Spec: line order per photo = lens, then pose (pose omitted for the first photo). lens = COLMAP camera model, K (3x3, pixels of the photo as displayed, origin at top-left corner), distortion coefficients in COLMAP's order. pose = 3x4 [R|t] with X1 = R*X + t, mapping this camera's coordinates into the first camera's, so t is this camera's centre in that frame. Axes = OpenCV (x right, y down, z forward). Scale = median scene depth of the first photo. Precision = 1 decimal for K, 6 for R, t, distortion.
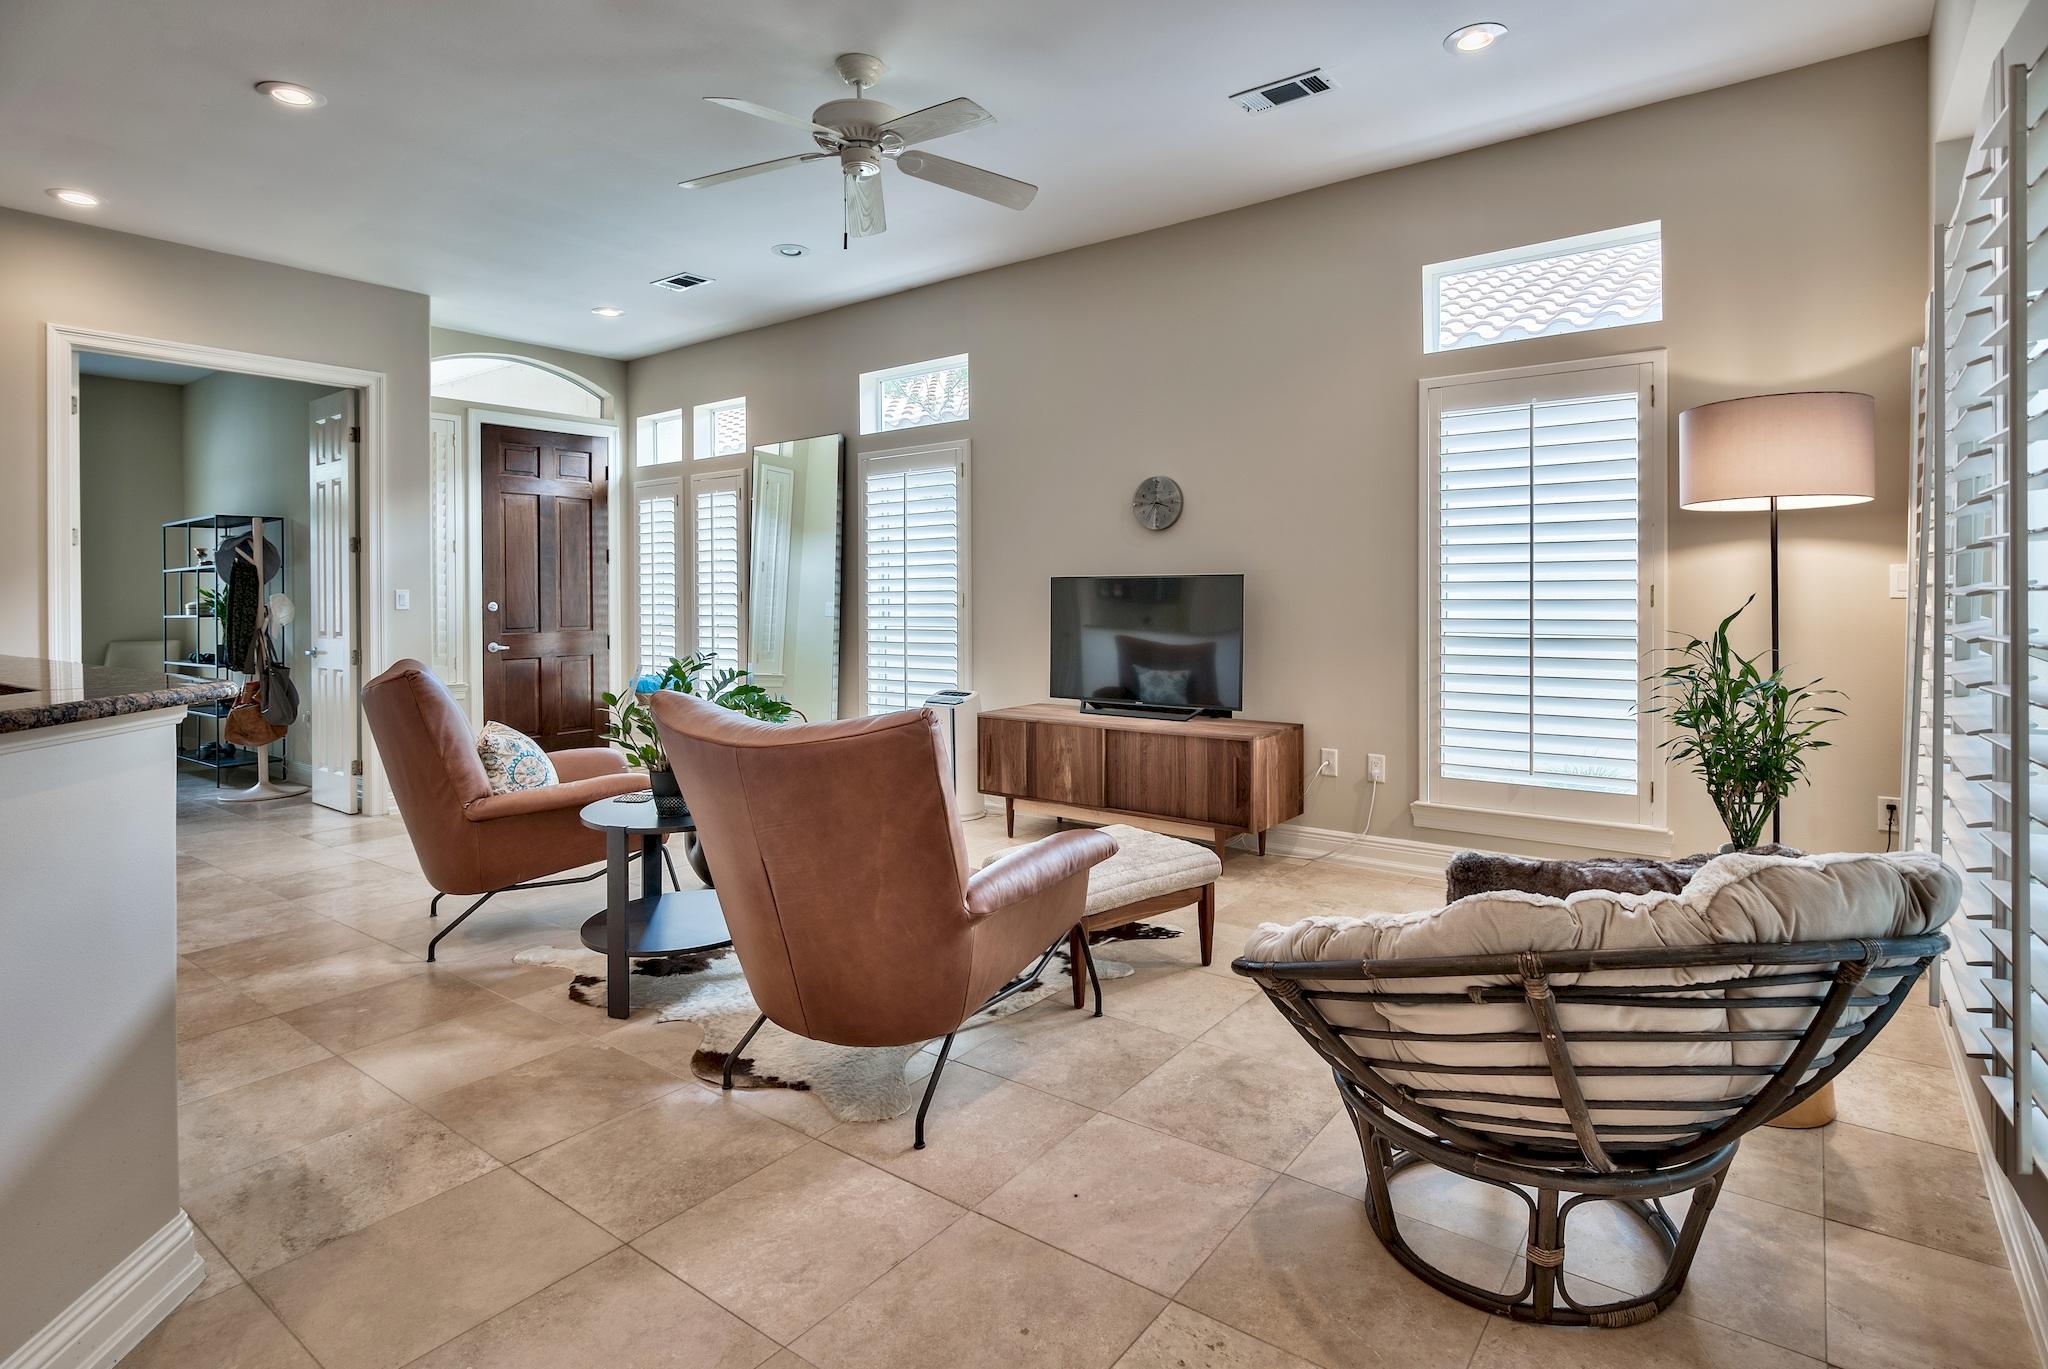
lens RADIAL K [[1028.0, 0, 1059.1], [0, 1028.0, 598.9], [0, 0, 1]] dist [0.001102, -0.001323]
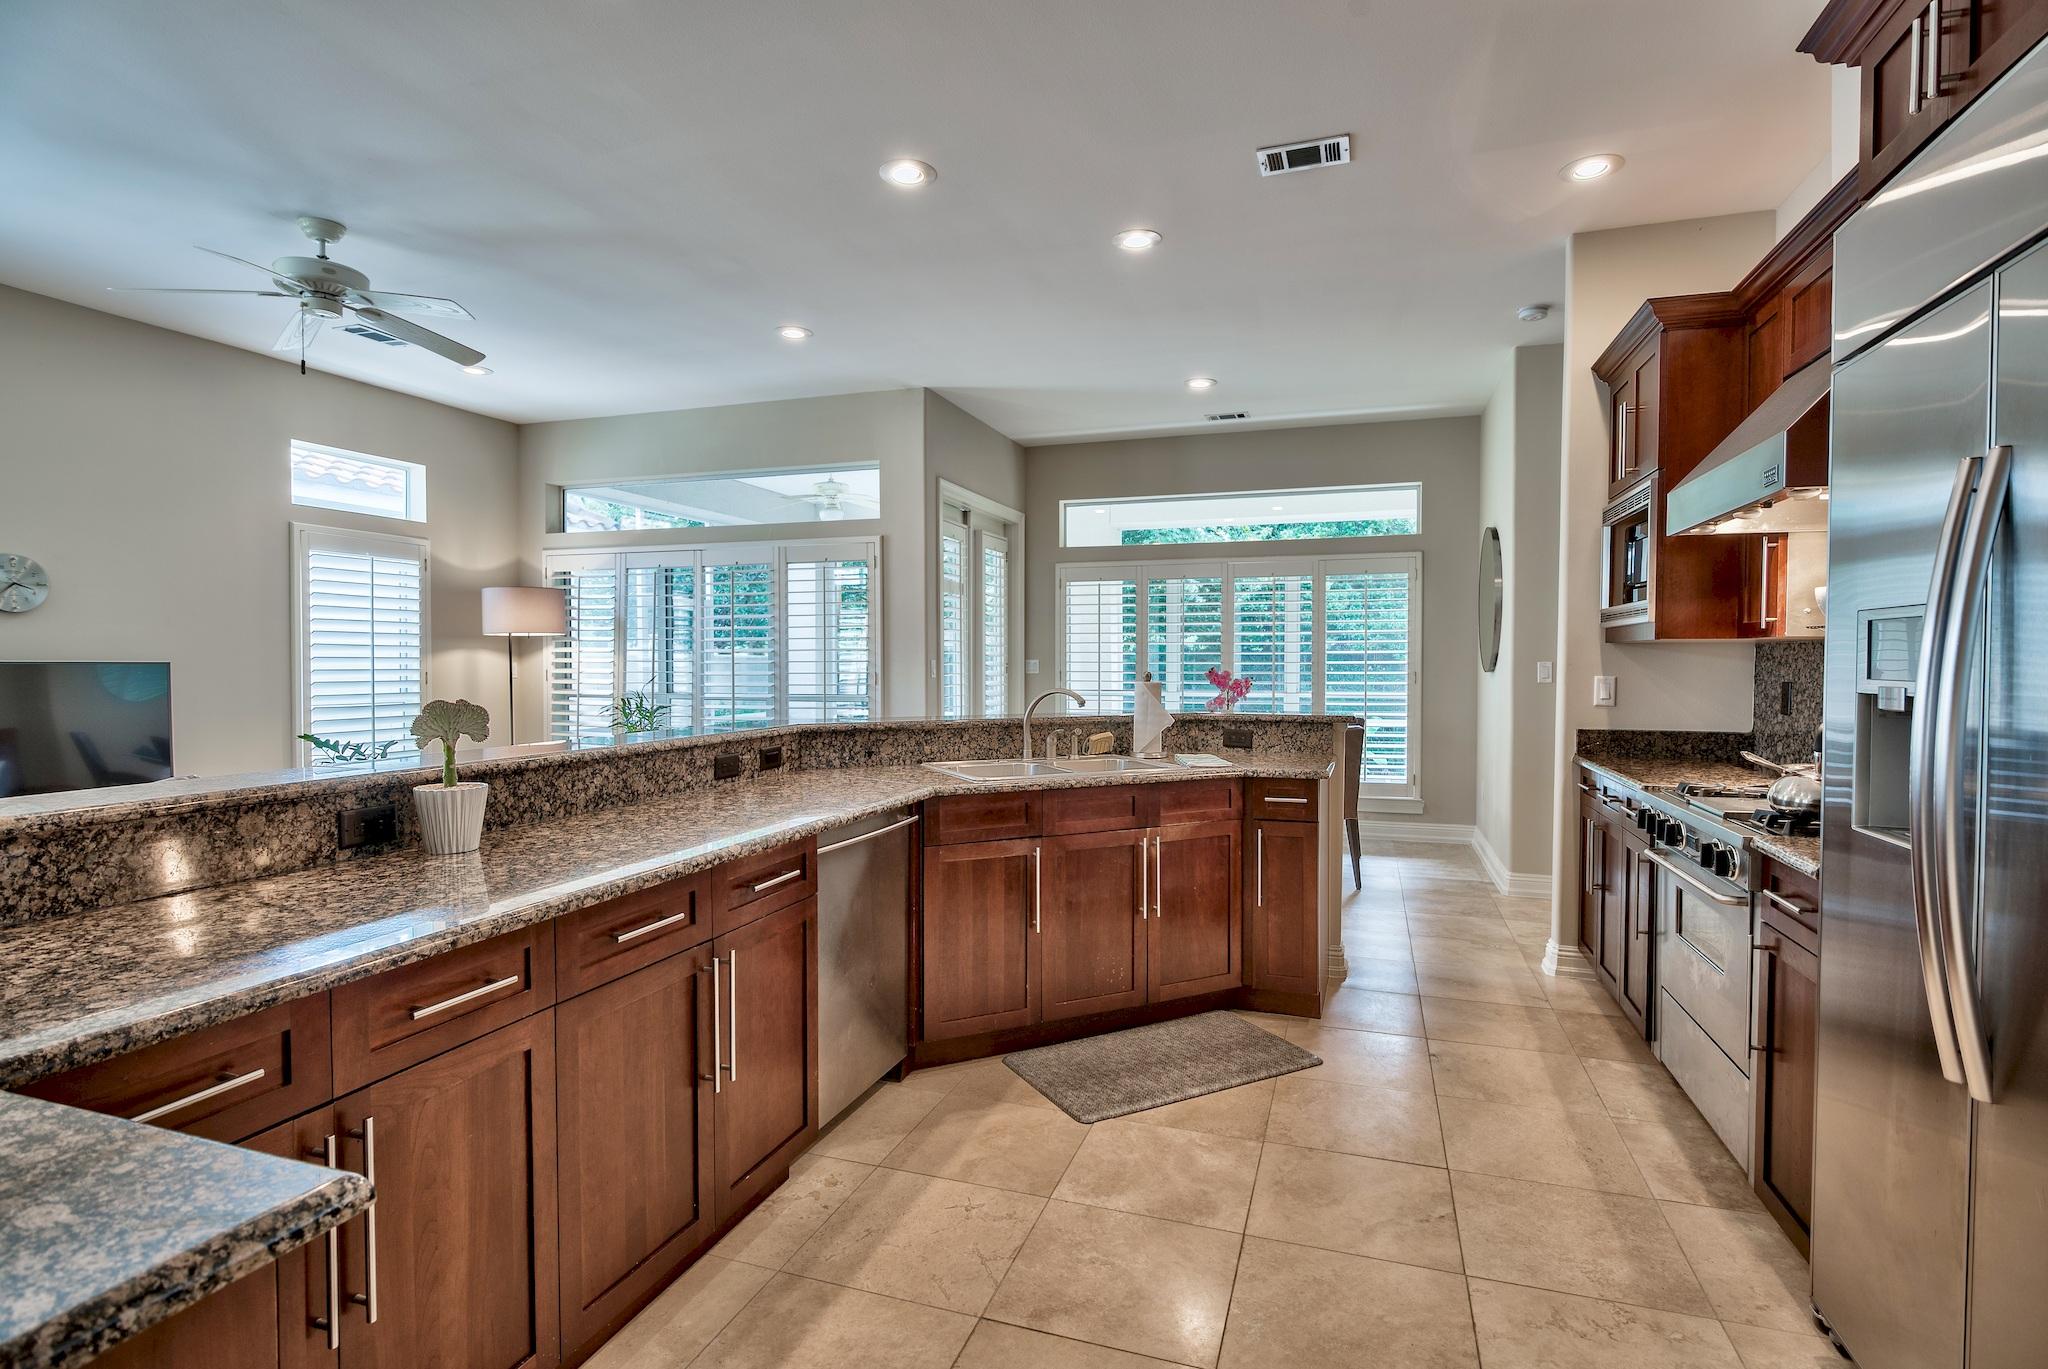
lens RADIAL K [[995.3, 0, 1024.0], [0, 995.3, 684.5], [0, 0, 1]] dist [0.001652, 0.000298]
pose [[-0.297336, -0.010237, 0.954718, -1.462401], [0.012851, 0.999809, 0.014722, -0.004562], [-0.954686, 0.016647, -0.297148, 0.566169]]
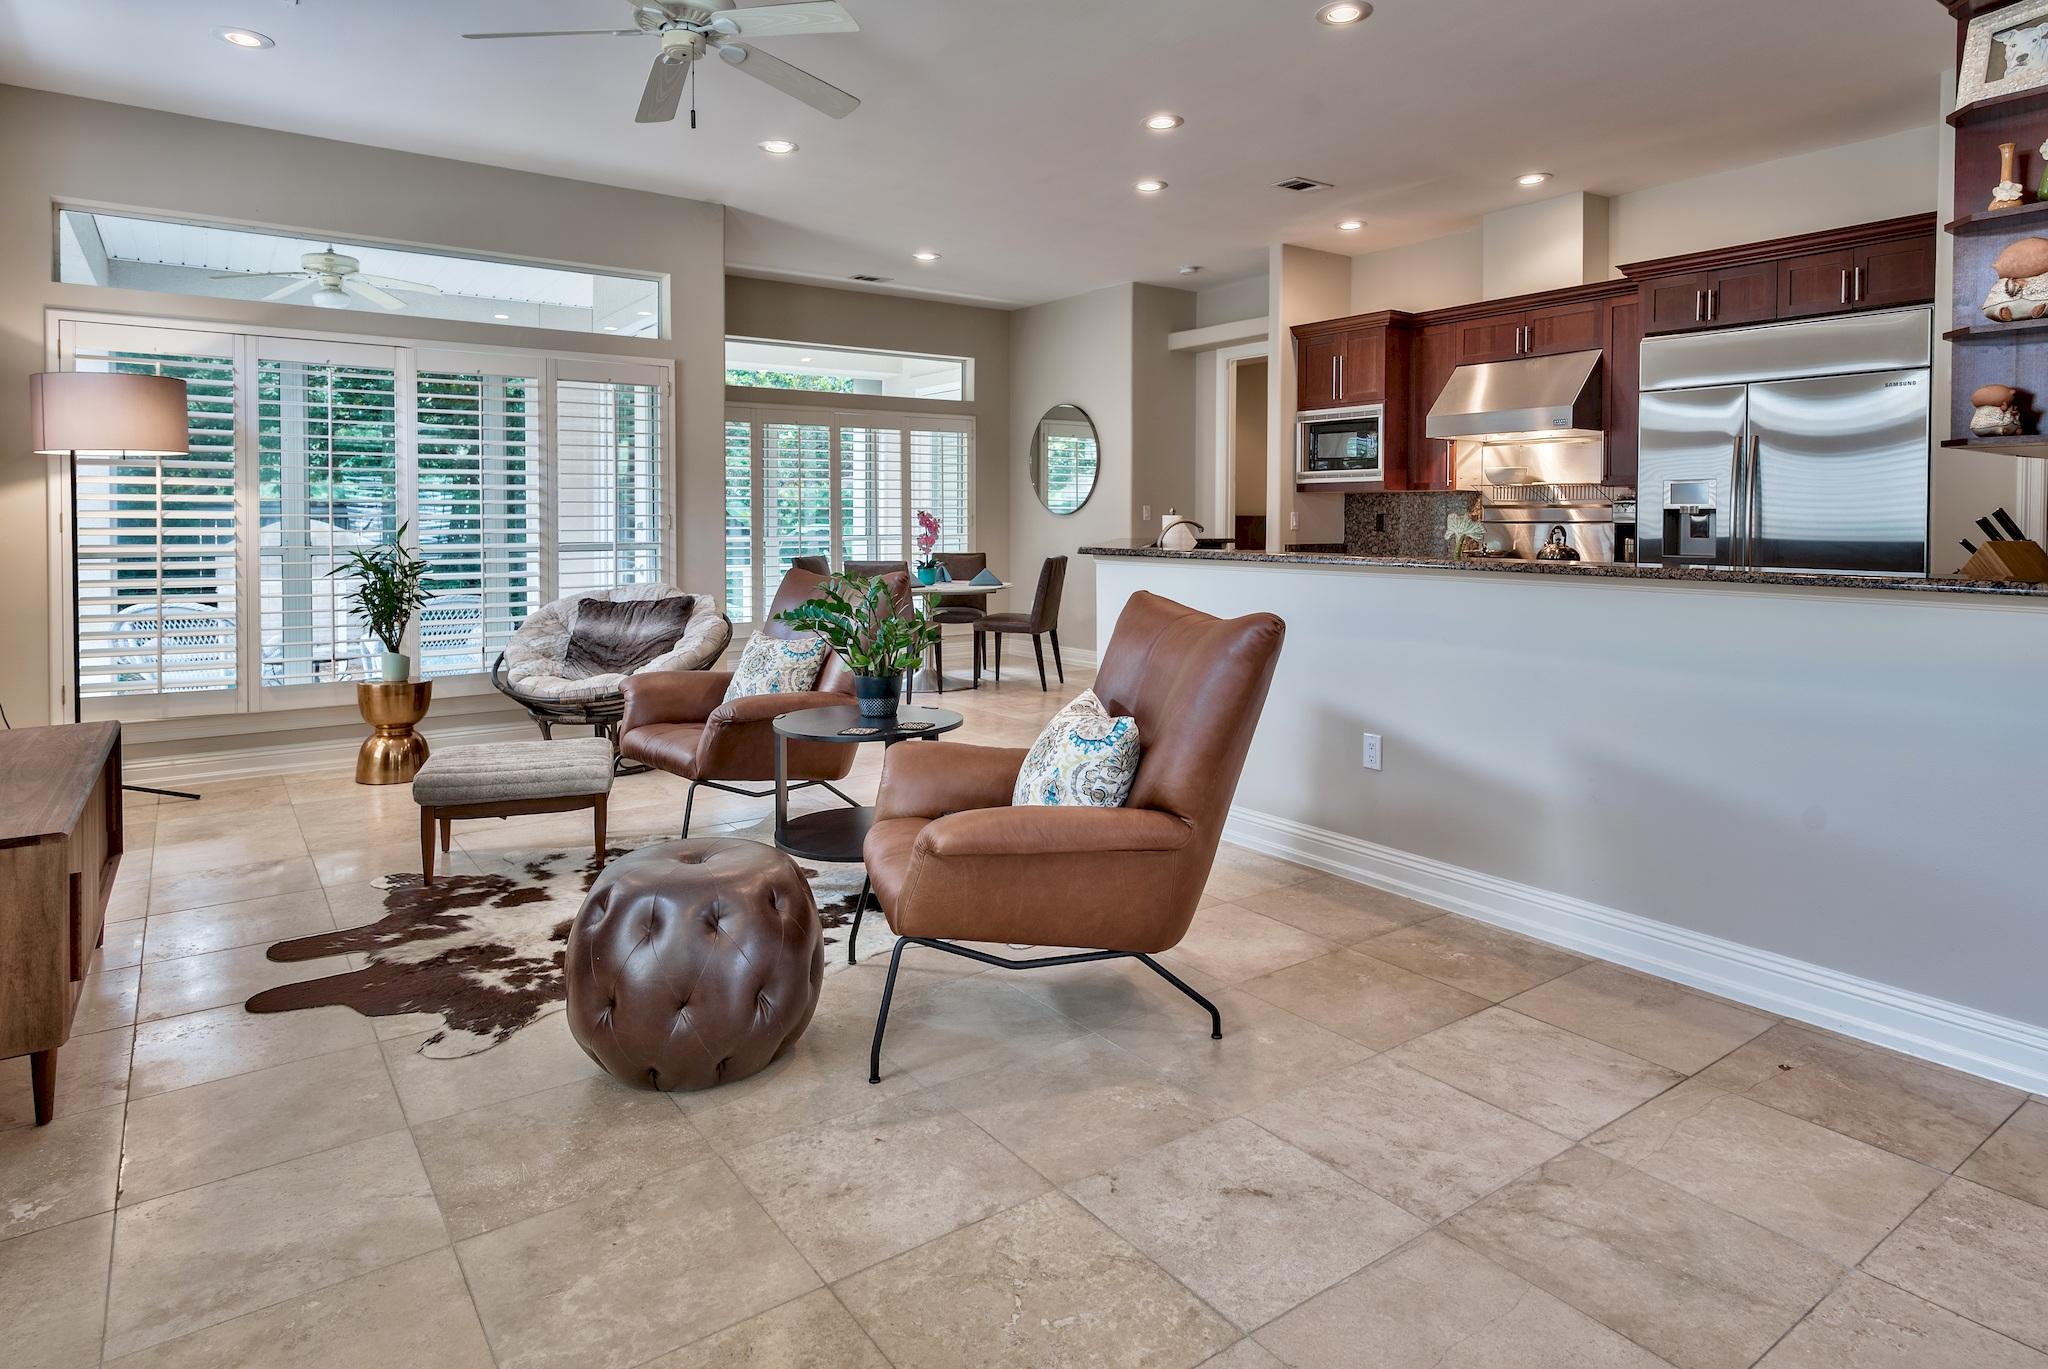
lens RADIAL K [[1157.7, 0, 1019.0], [0, 1157.7, 540.1], [0, 0, 1]] dist [-0.004190, 0.000849]
pose [[-0.949433, 0.006787, 0.313898, -0.774967], [0.015976, 0.999516, 0.026710, -0.002547], [-0.313564, 0.030374, -0.949081, 1.851150]]
